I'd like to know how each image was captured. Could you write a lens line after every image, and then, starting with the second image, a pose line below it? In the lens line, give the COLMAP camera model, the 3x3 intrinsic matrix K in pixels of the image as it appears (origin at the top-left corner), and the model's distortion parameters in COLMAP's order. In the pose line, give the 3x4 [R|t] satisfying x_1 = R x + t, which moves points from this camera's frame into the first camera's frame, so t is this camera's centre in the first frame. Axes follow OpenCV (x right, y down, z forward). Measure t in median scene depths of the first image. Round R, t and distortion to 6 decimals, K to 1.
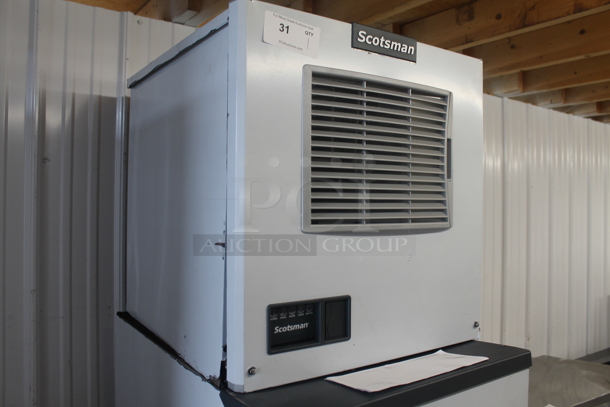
lens RADIAL K [[520.9, 0, 306.7], [0, 520.9, 203.6], [0, 0, 1]] dist [-0.174495, 0.146808]
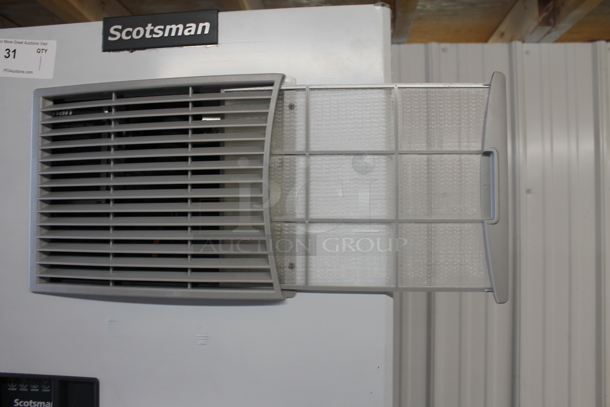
lens RADIAL K [[520.9, 0, 307.5], [0, 520.9, 203.1], [0, 0, 1]] dist [-0.174495, 0.146808]
pose [[0.757633, -0.032468, -0.651873, 0.770755], [0.010327, 0.999233, -0.037765, -0.046692], [0.652599, 0.021880, 0.757387, 0.615478]]
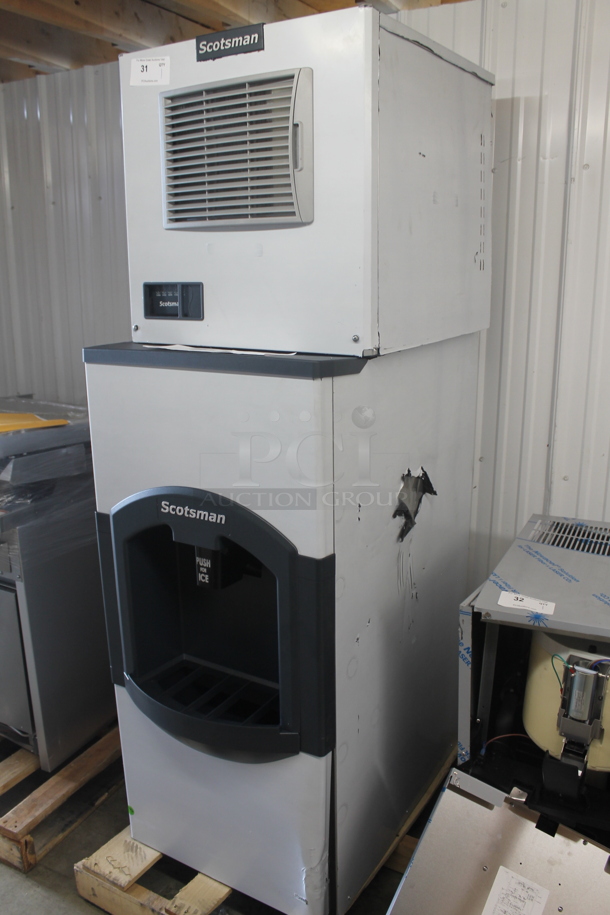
lens RADIAL K [[781.3, 0, 300.9], [0, 781.3, 464.4], [0, 0, 1]] dist [-0.174495, 0.146808]
pose [[0.402524, 0.228978, -0.886309, 1.770600], [0.014883, 0.966446, 0.256440, 0.124506], [0.915288, -0.116414, 0.385610, 0.456564]]
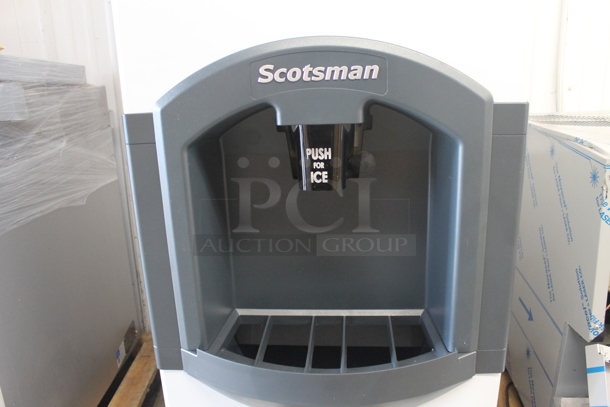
lens RADIAL K [[520.9, 0, 304.3], [0, 520.9, 203.3], [0, 0, 1]] dist [-0.174495, 0.146808]
pose [[0.768367, 0.151238, -0.621883, 0.703632], [0.038422, 0.959026, 0.280701, 0.618931], [0.638855, -0.239575, 0.731074, 0.270155]]
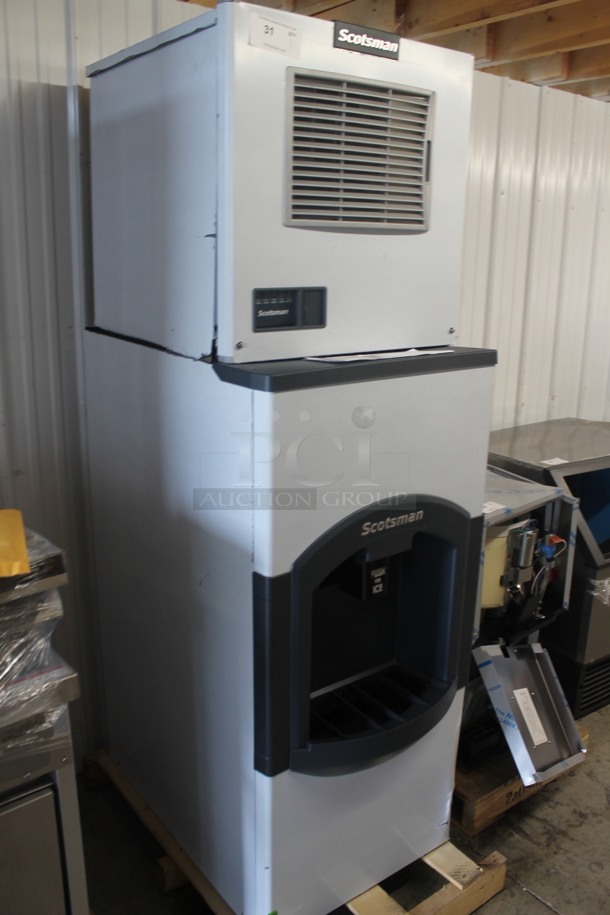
lens RADIAL K [[781.3, 0, 297.2], [0, 781.3, 461.2], [0, 0, 1]] dist [-0.174495, 0.146808]
pose [[0.999713, 0.005262, 0.023366, -0.014097], [-0.011521, 0.960945, 0.276500, 0.076179], [-0.020998, -0.276689, 0.960730, -0.654010]]
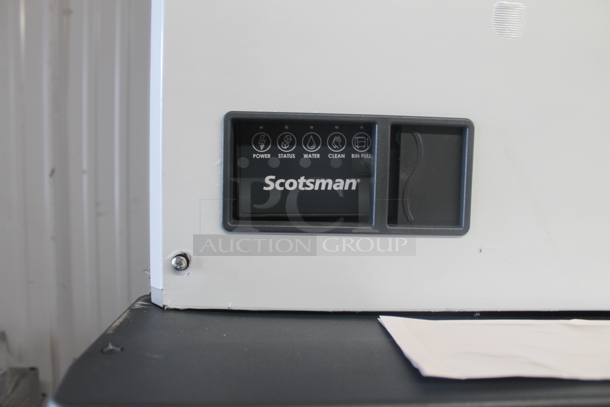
lens RADIAL K [[520.9, 0, 304.8], [0, 520.9, 205.8], [0, 0, 1]] dist [-0.174495, 0.146808]
pose [[0.838713, 0.071498, -0.539860, 0.182320], [-0.016509, 0.994226, 0.106026, 0.194929], [0.544324, -0.080013, 0.835050, 0.584881]]
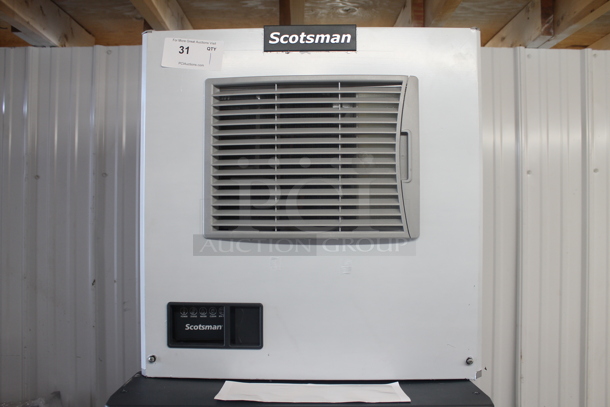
lens RADIAL K [[520.9, 0, 306.0], [0, 520.9, 205.0], [0, 0, 1]] dist [-0.174495, 0.146808]
pose [[0.810061, -0.013551, -0.586189, 0.701951], [0.008023, 0.999895, -0.012027, 0.002022], [0.586290, 0.005039, 0.810085, 0.242737]]
